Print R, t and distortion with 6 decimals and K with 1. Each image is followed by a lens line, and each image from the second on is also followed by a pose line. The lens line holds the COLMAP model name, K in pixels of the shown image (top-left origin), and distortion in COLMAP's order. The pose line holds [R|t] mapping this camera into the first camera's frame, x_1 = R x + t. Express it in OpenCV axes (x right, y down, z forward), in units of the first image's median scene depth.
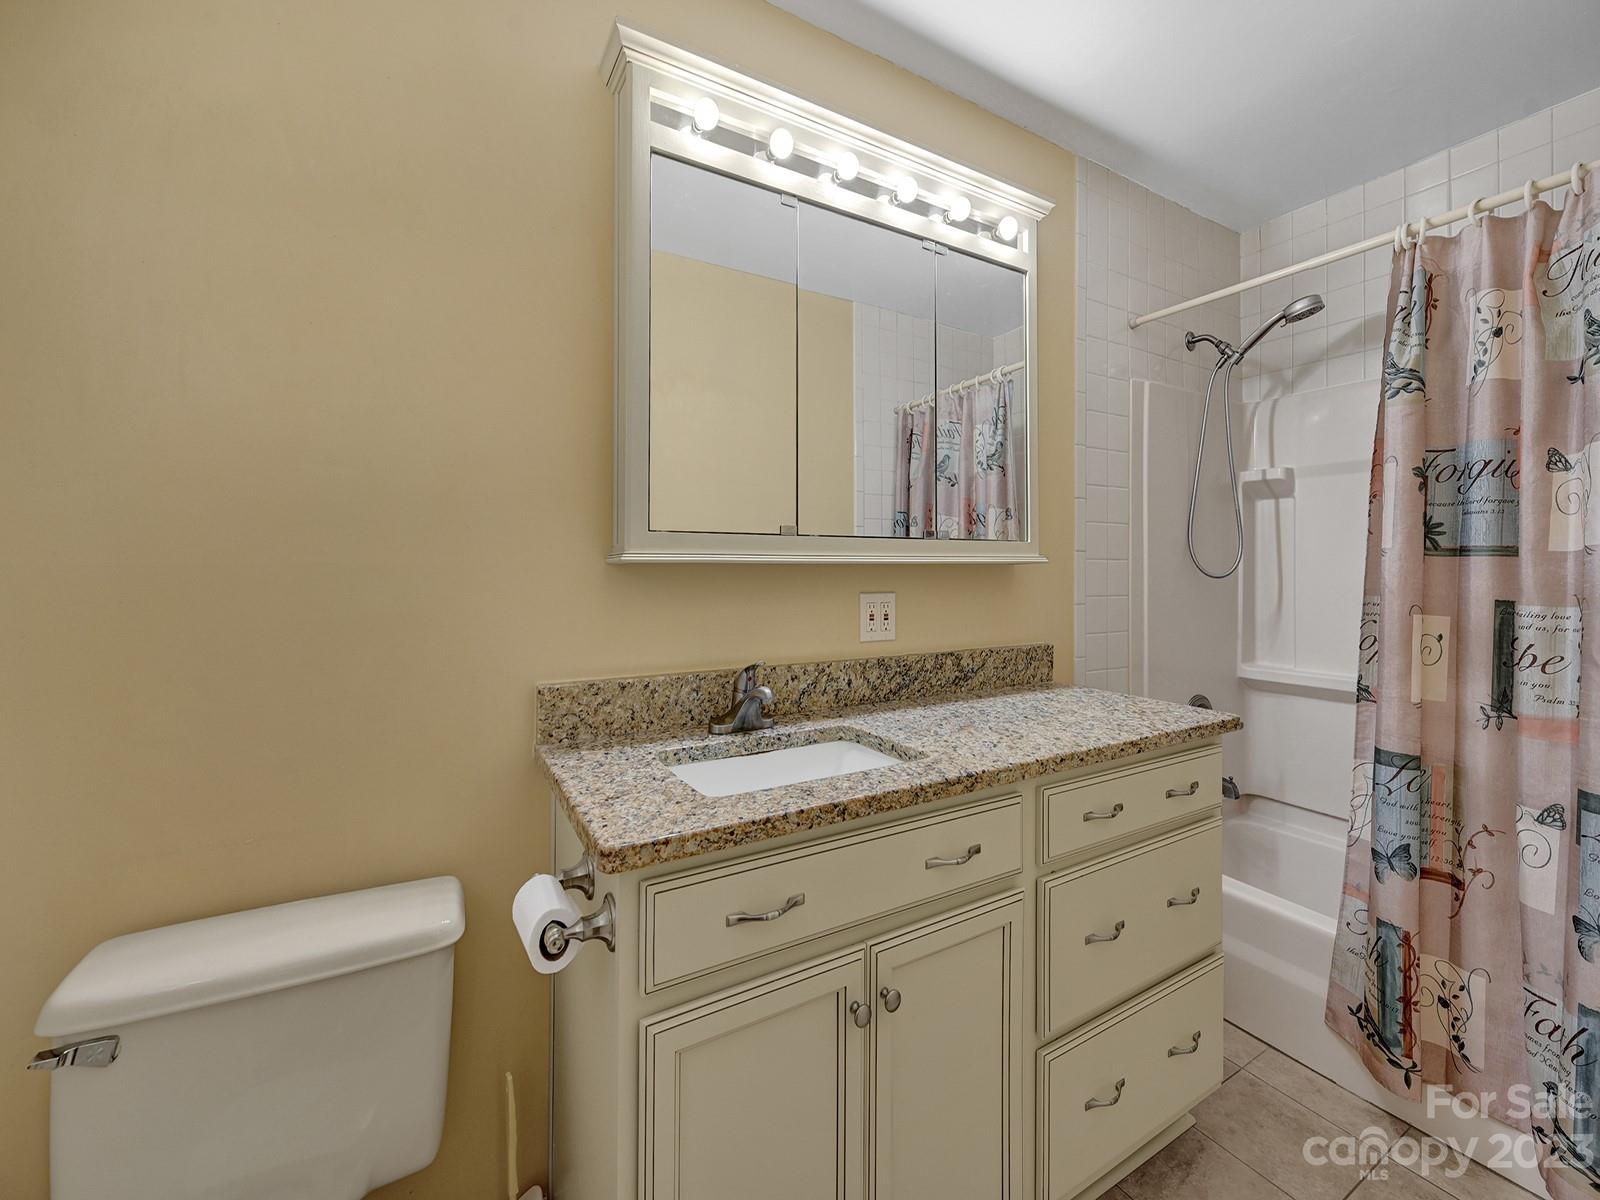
lens RADIAL K [[668.9, 0, 807.3], [0, 668.9, 571.9], [0, 0, 1]] dist [0.000190, -0.000041]
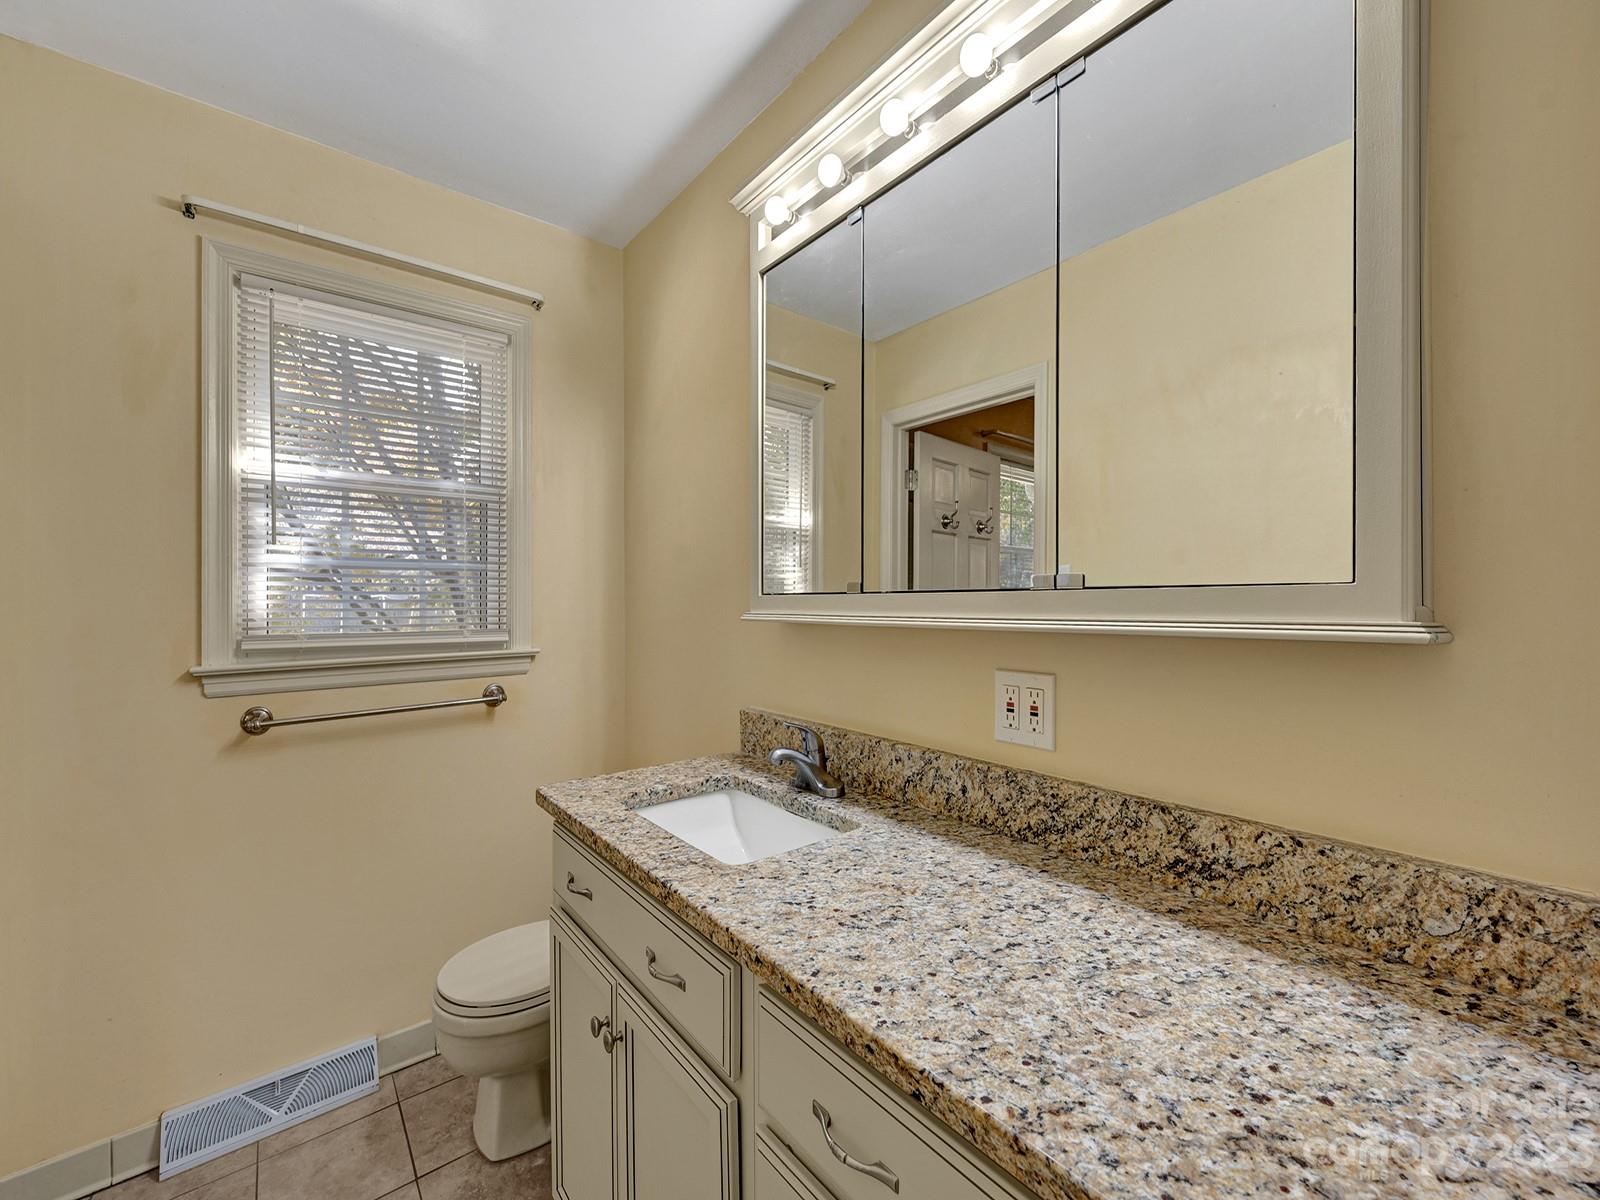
lens RADIAL K [[654.1, 0, 796.9], [0, 654.1, 609.7], [0, 0, 1]] dist [0.001262, -0.000219]
pose [[0.138802, 0.007293, -0.990293, 0.754945], [-0.011911, 0.999913, 0.005694, -0.032345], [0.990248, 0.011005, 0.138877, 0.735668]]
